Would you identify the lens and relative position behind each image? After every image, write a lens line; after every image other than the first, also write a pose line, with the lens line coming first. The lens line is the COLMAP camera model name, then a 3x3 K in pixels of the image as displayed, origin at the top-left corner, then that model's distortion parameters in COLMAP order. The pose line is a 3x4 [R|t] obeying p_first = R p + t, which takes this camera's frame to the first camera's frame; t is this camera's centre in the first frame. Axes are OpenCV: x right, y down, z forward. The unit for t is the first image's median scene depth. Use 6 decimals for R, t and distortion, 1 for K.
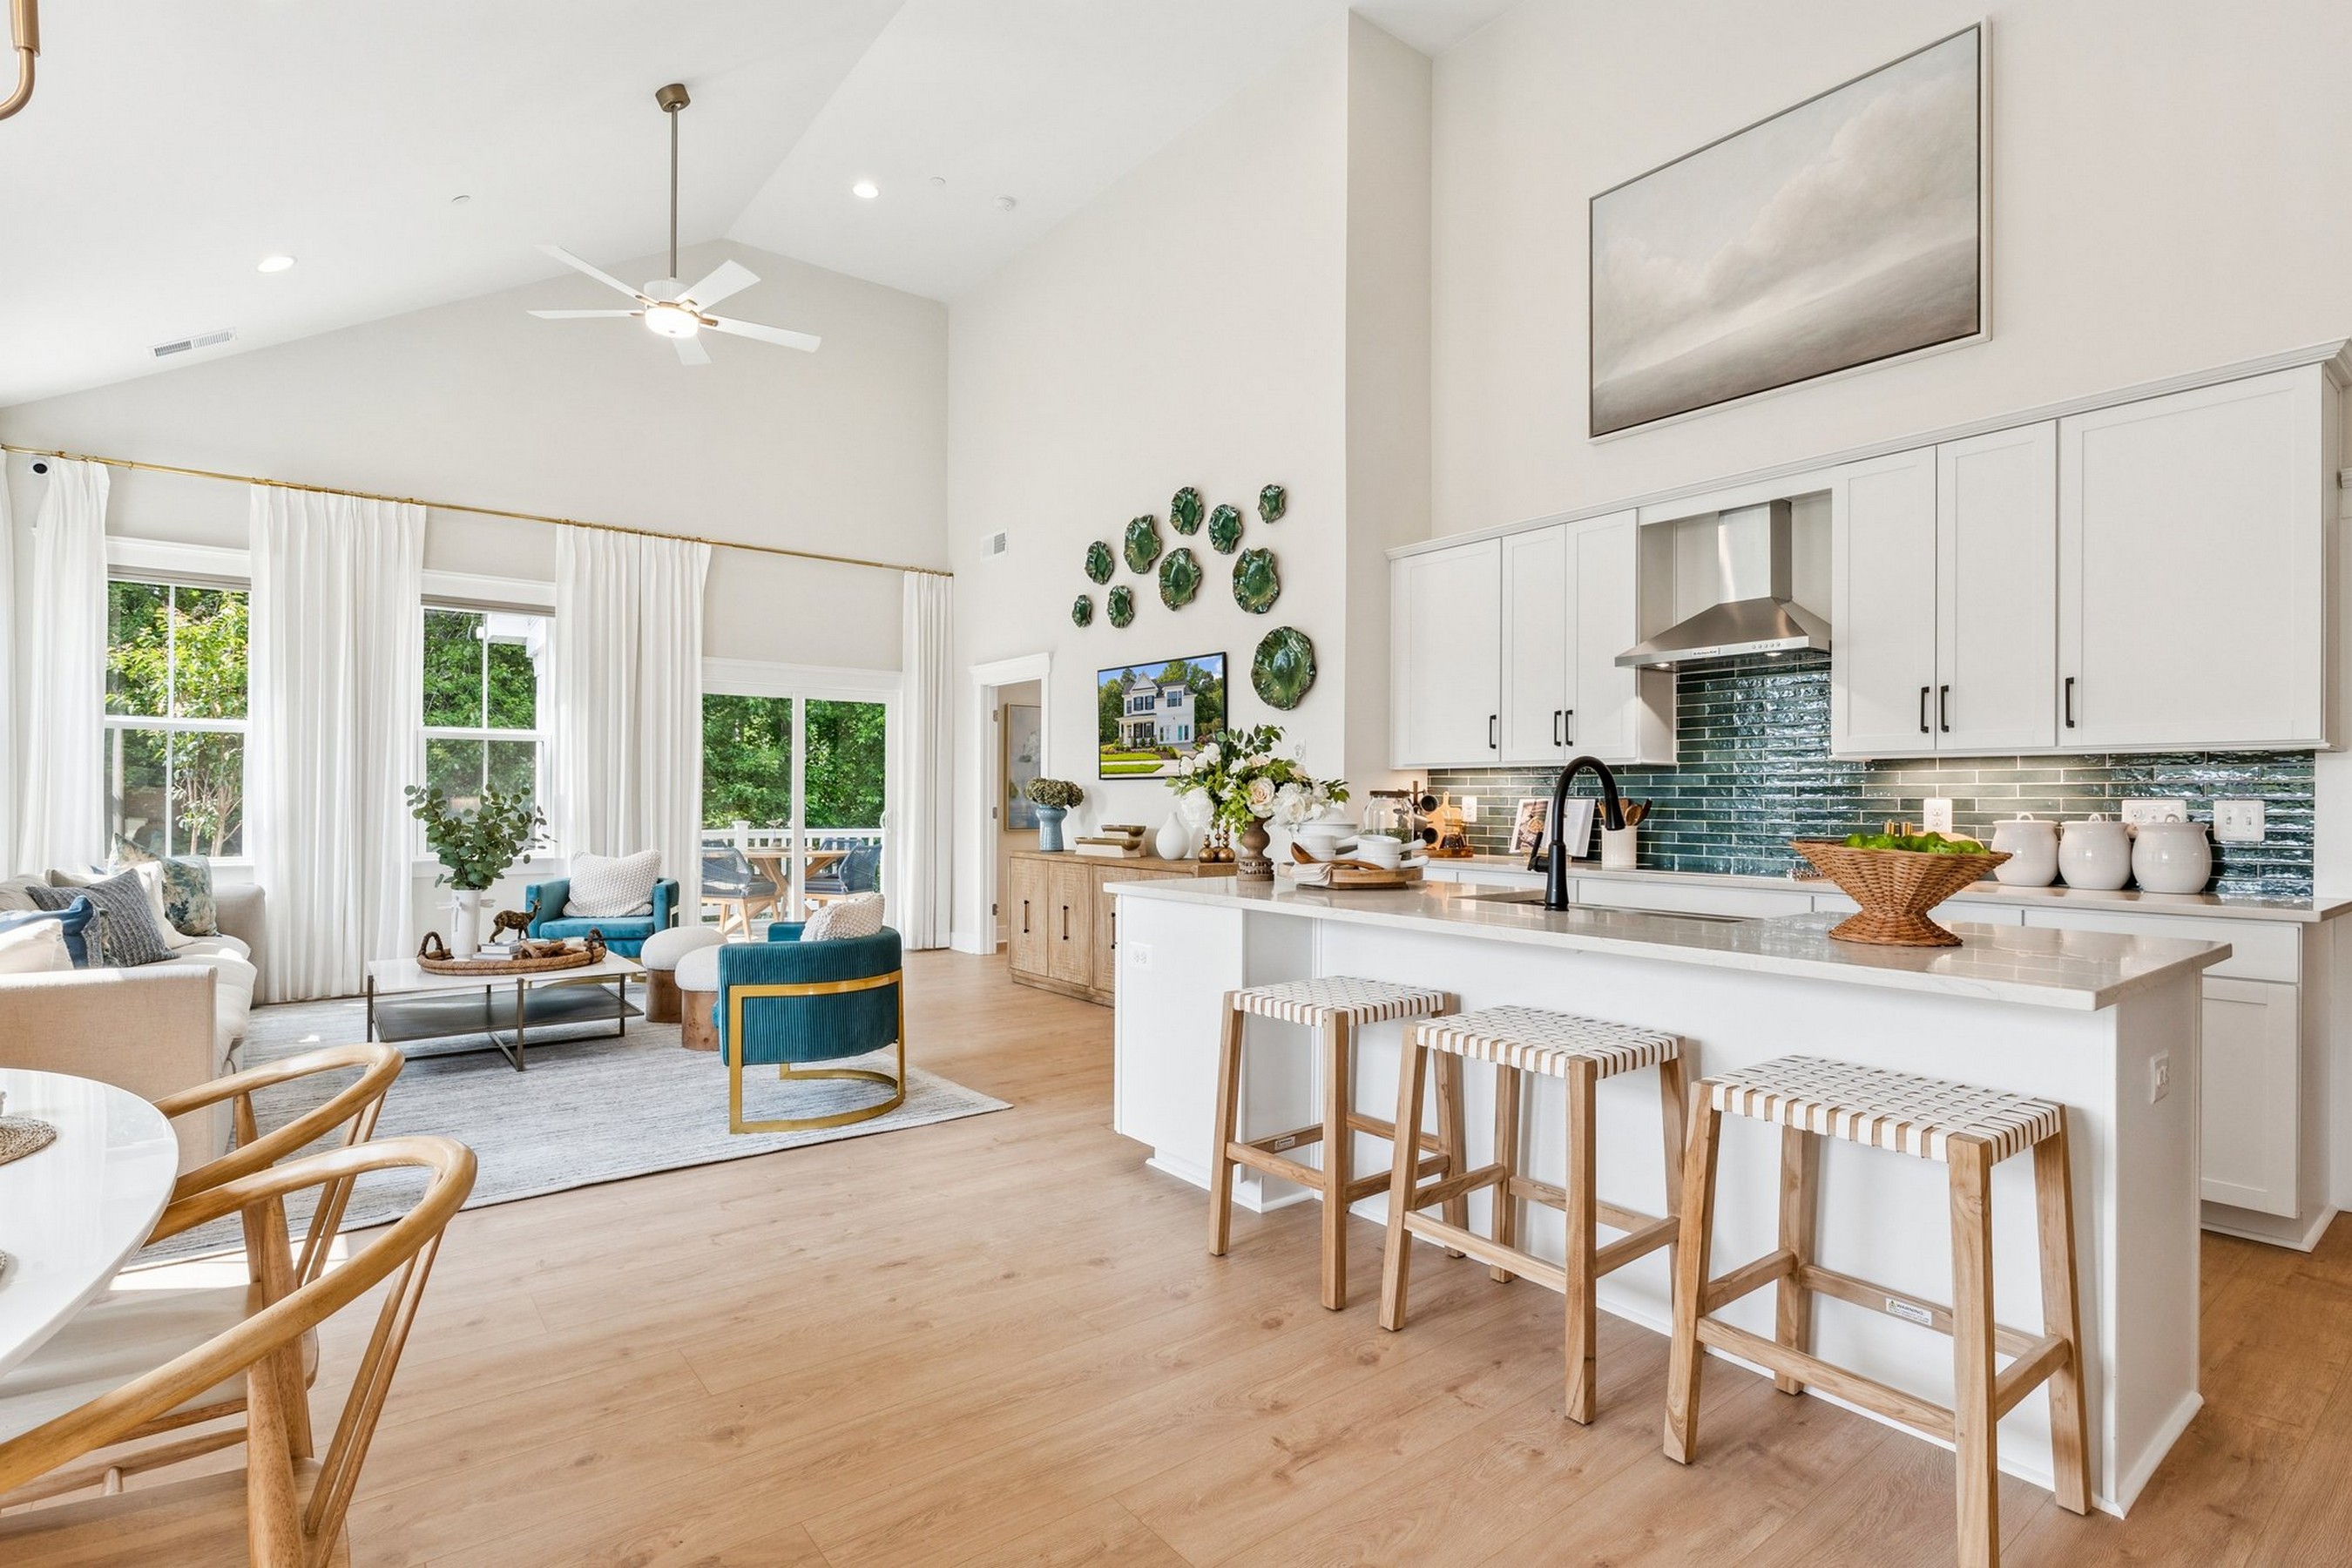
lens RADIAL K [[1159.0, 0, 1176.2], [0, 1159.0, 794.8], [0, 0, 1]] dist [-0.000936, 0.000066]
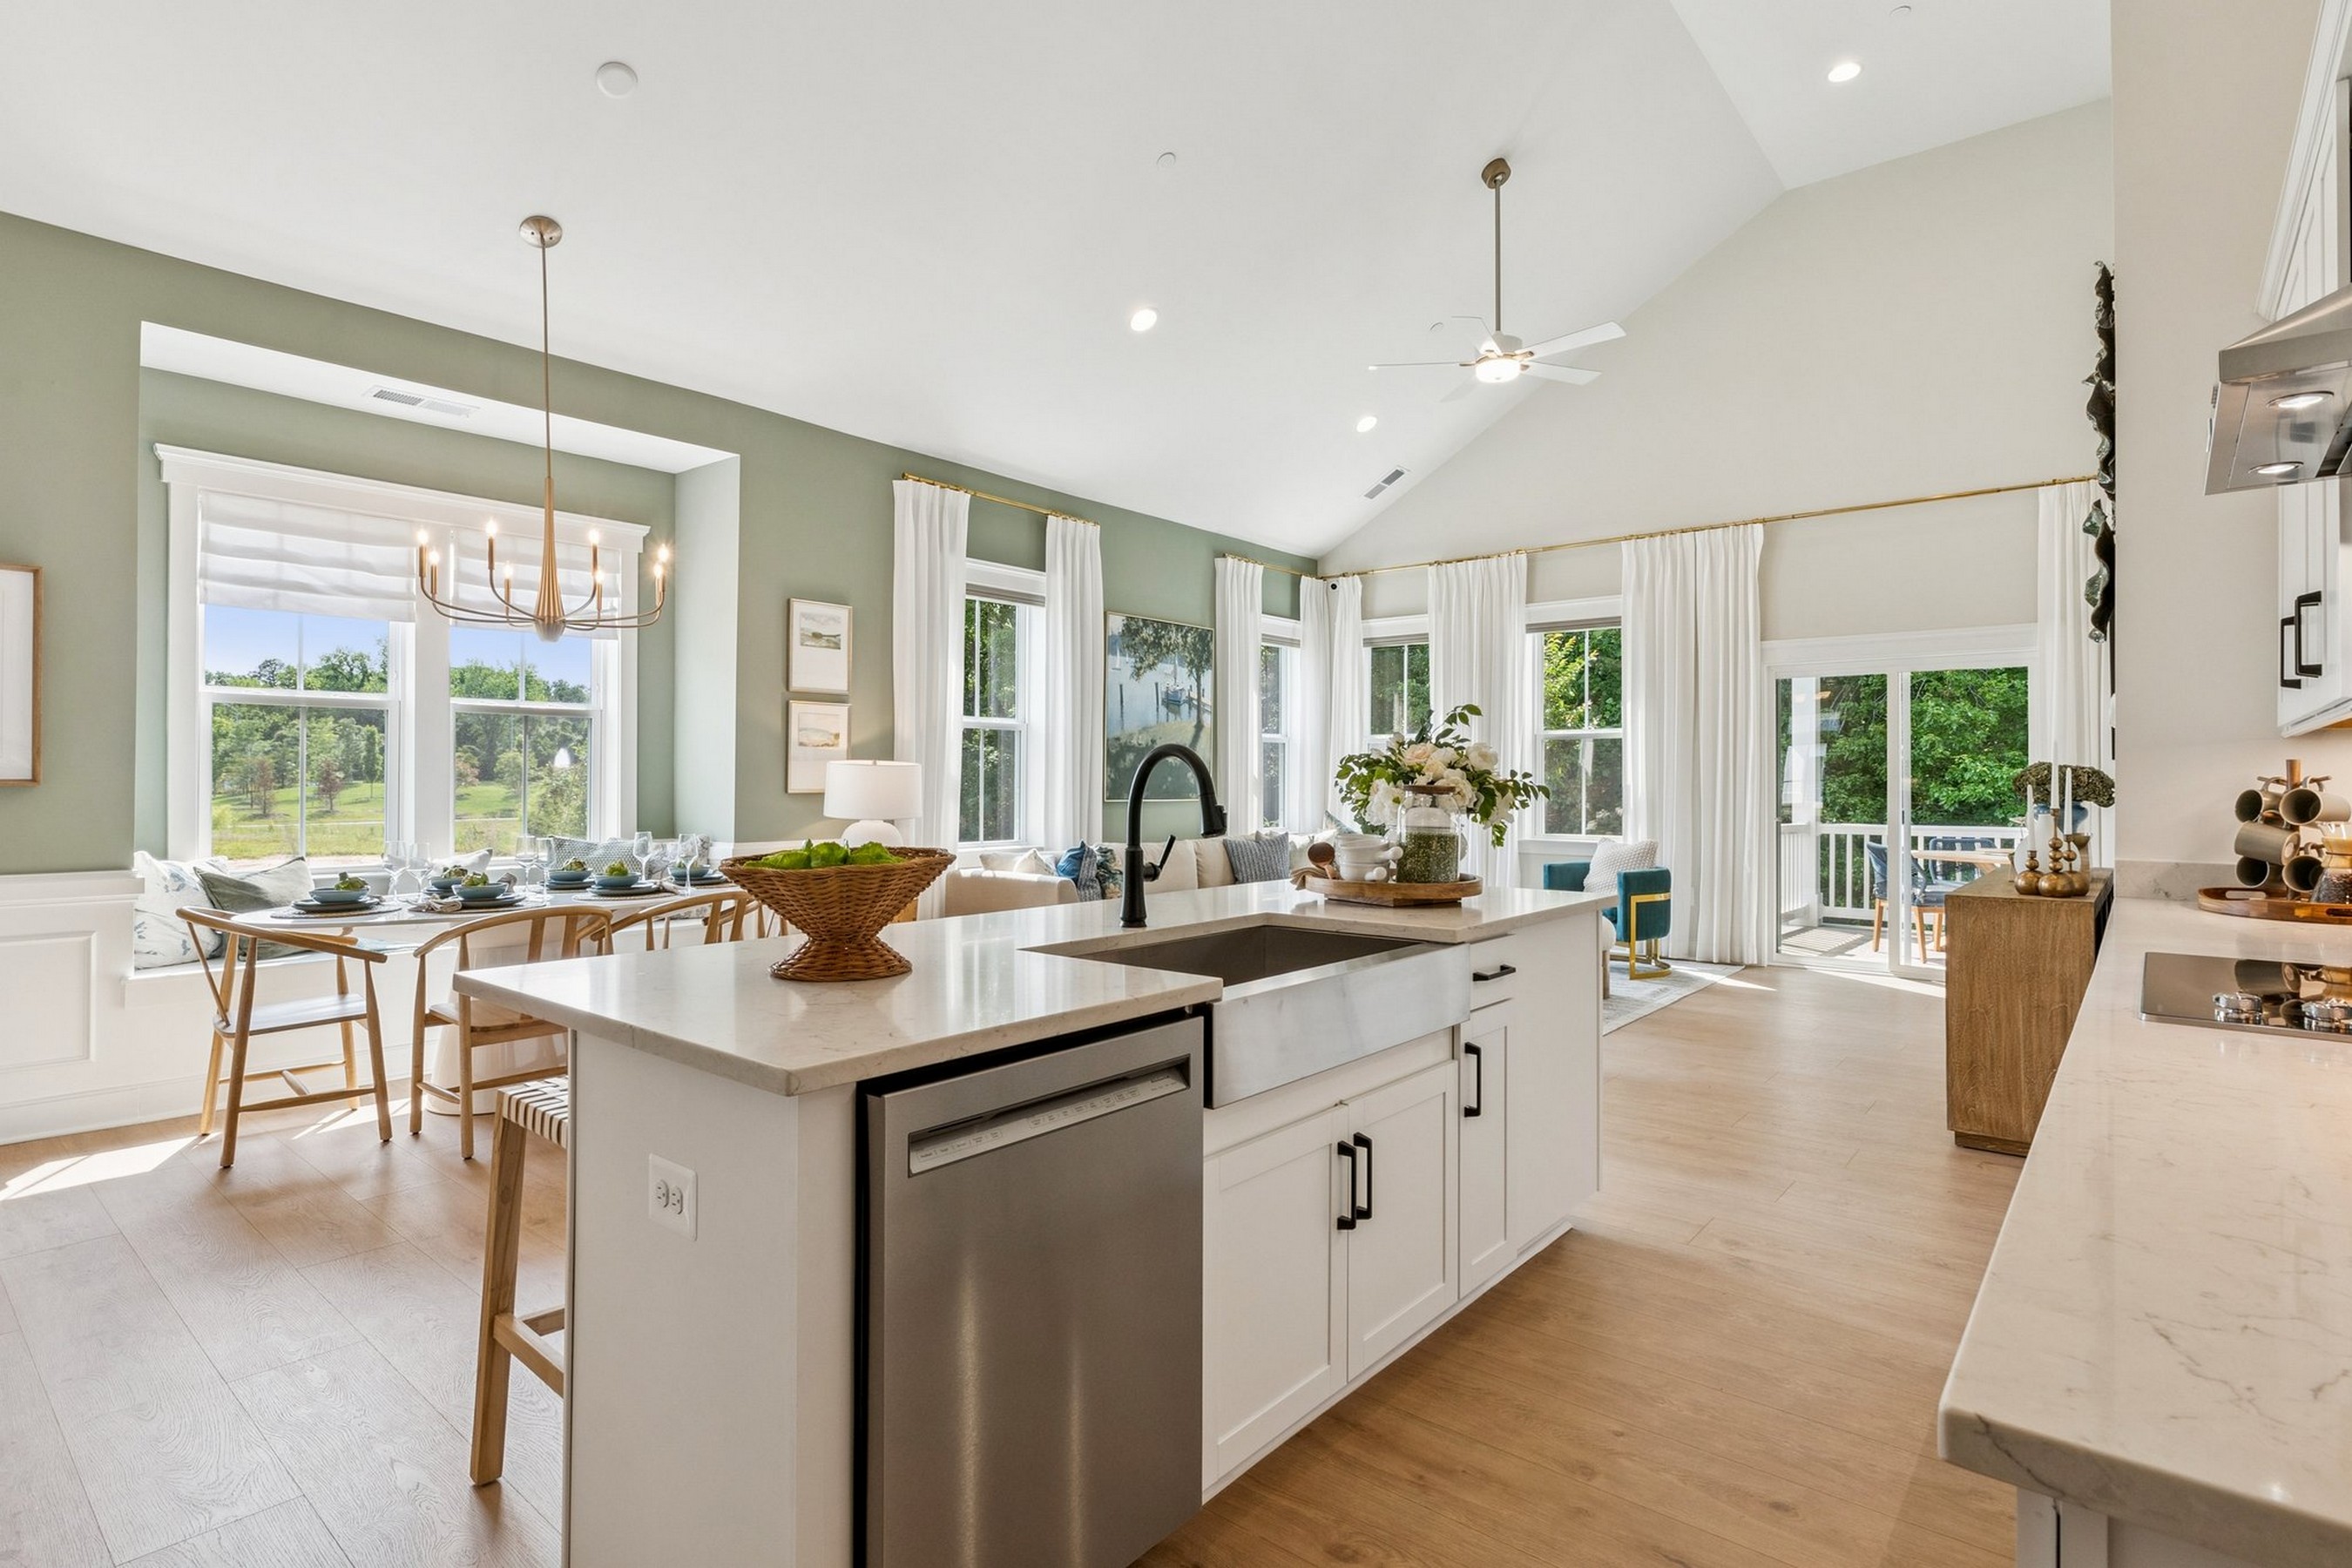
lens RADIAL K [[1159.0, 0, 1166.2], [0, 1159.0, 770.9], [0, 0, 1]] dist [-0.000936, 0.000066]
pose [[0.192763, -0.010589, -0.981188, 0.469559], [-0.001662, 0.999937, -0.011118, -0.000745], [0.981244, 0.003774, 0.192733, 0.358143]]
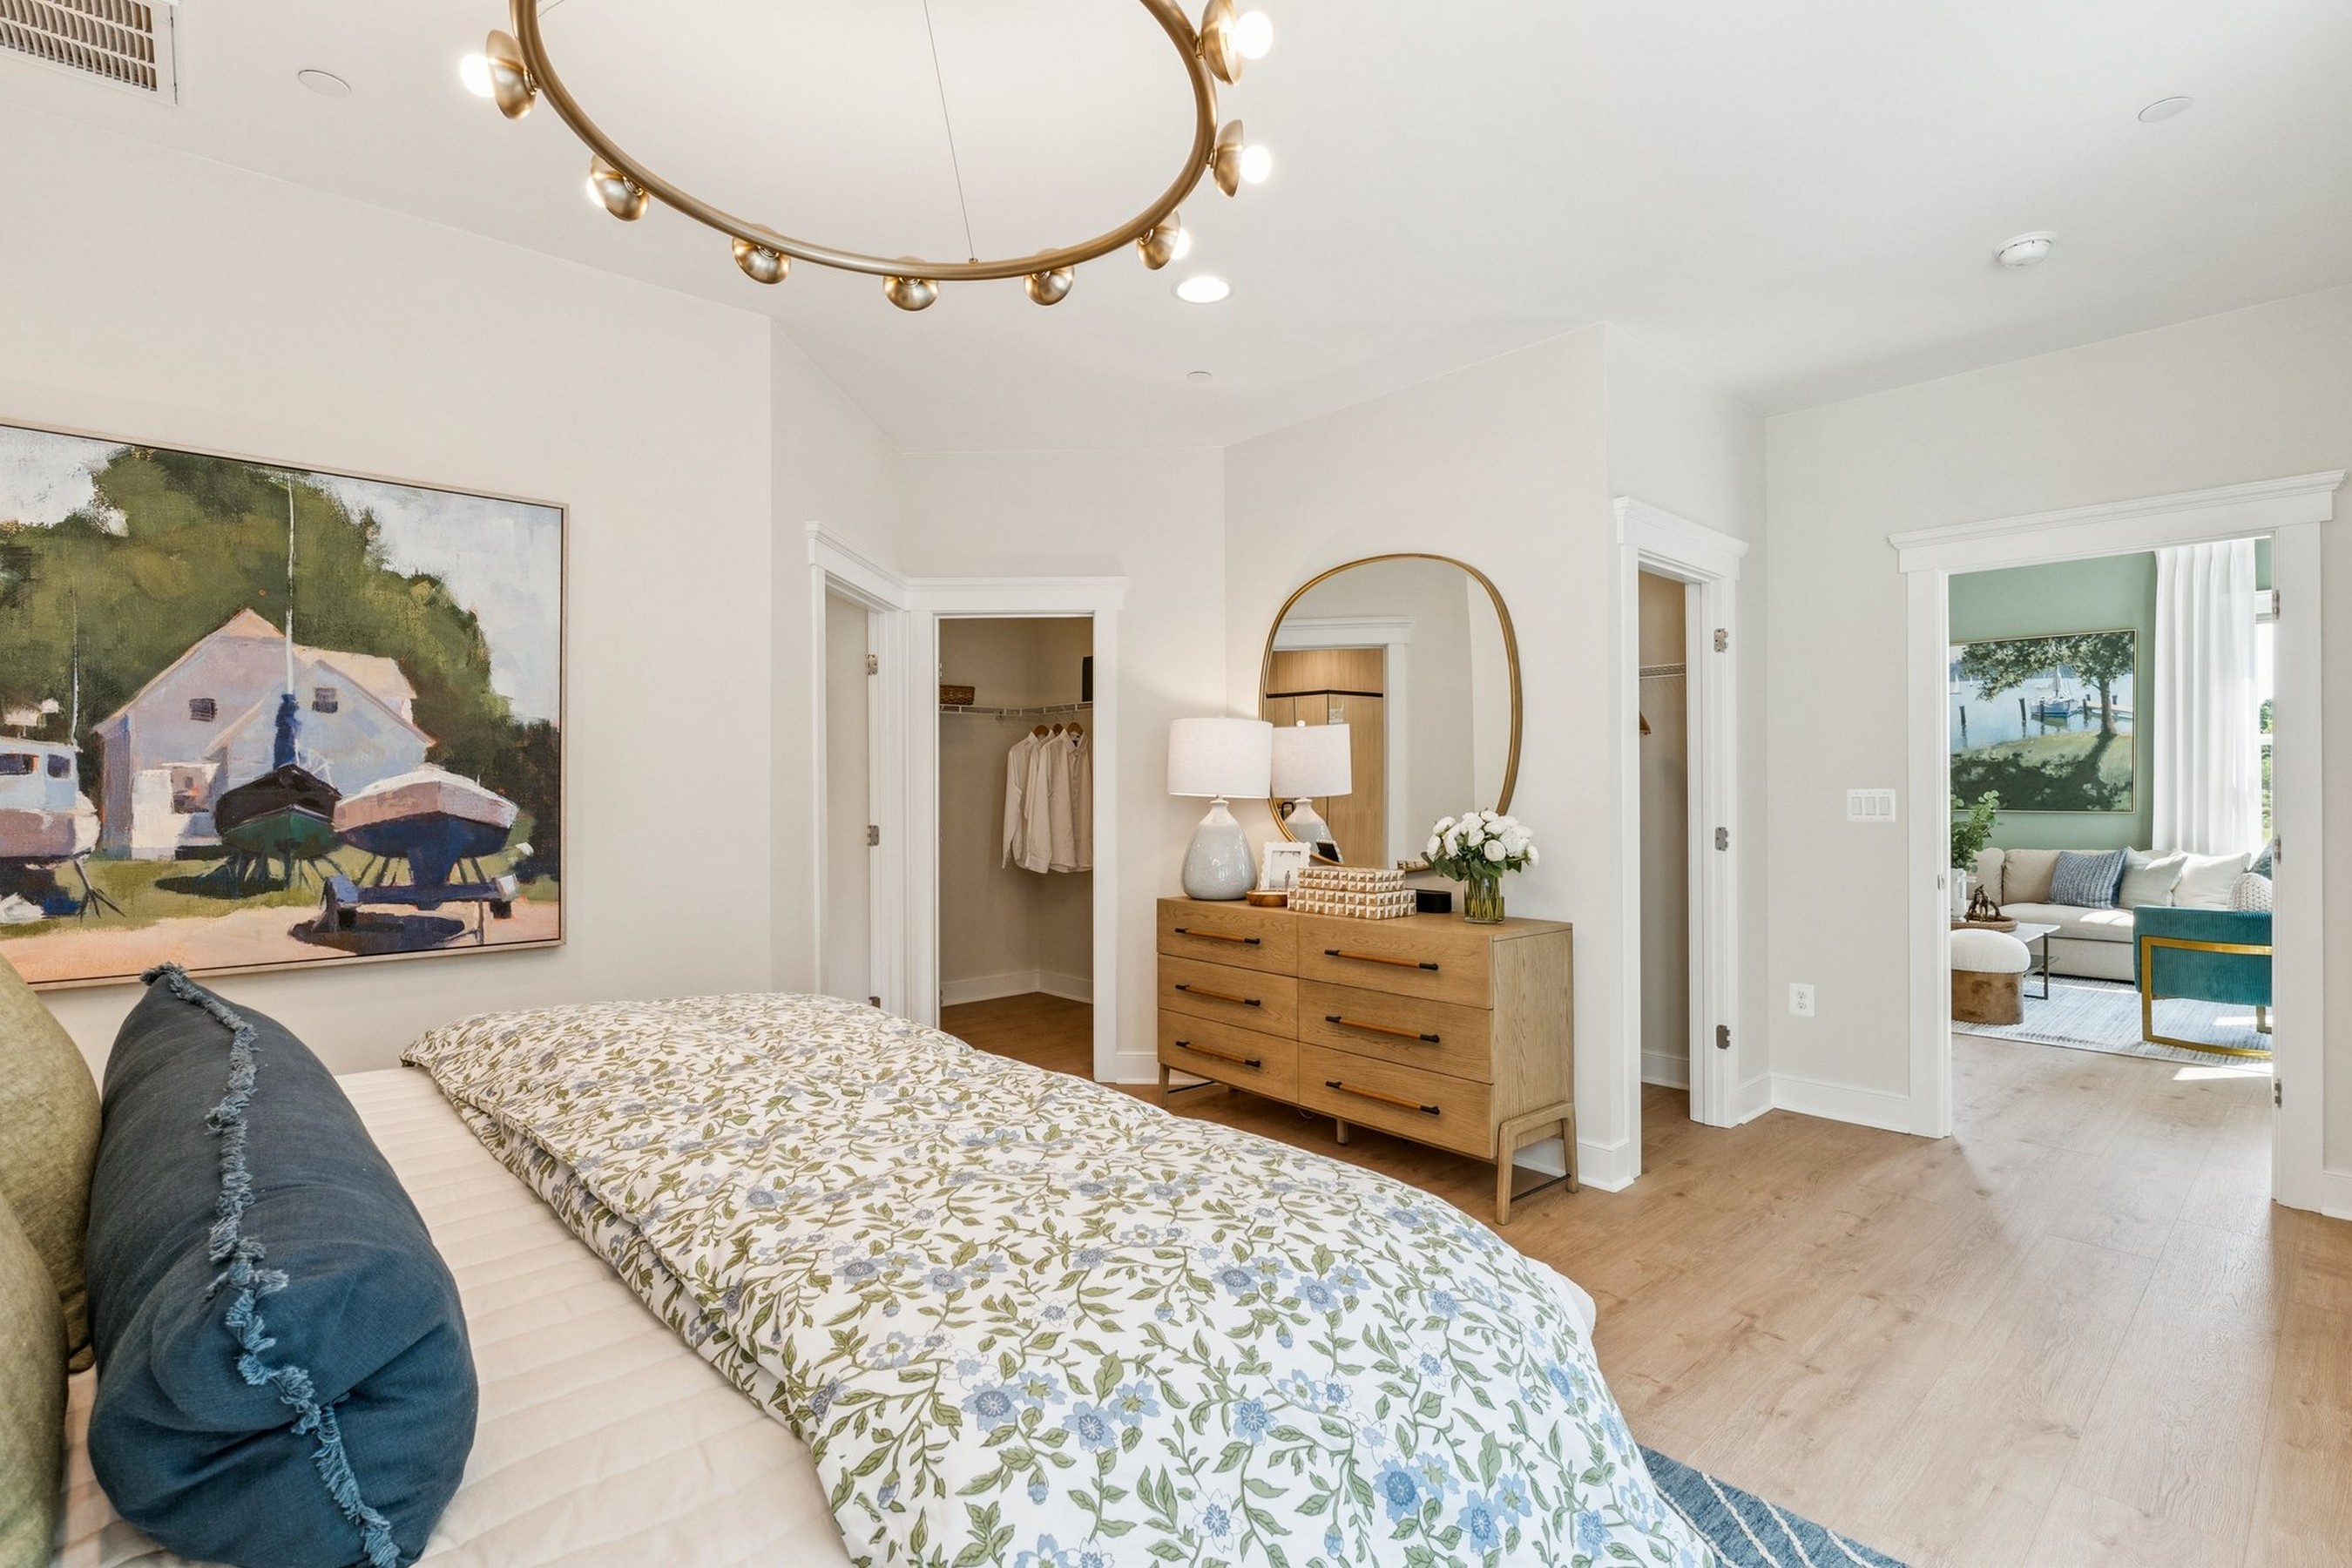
lens RADIAL K [[1109.9, 0, 1164.2], [0, 1109.9, 784.1], [0, 0, 1]] dist [-0.004556, -0.000985]
pose [[-0.996262, 0.003703, -0.086302, 0.264232], [0.004044, 0.999985, -0.003778, -0.016230], [0.086286, -0.004113, -0.996262, 2.254660]]
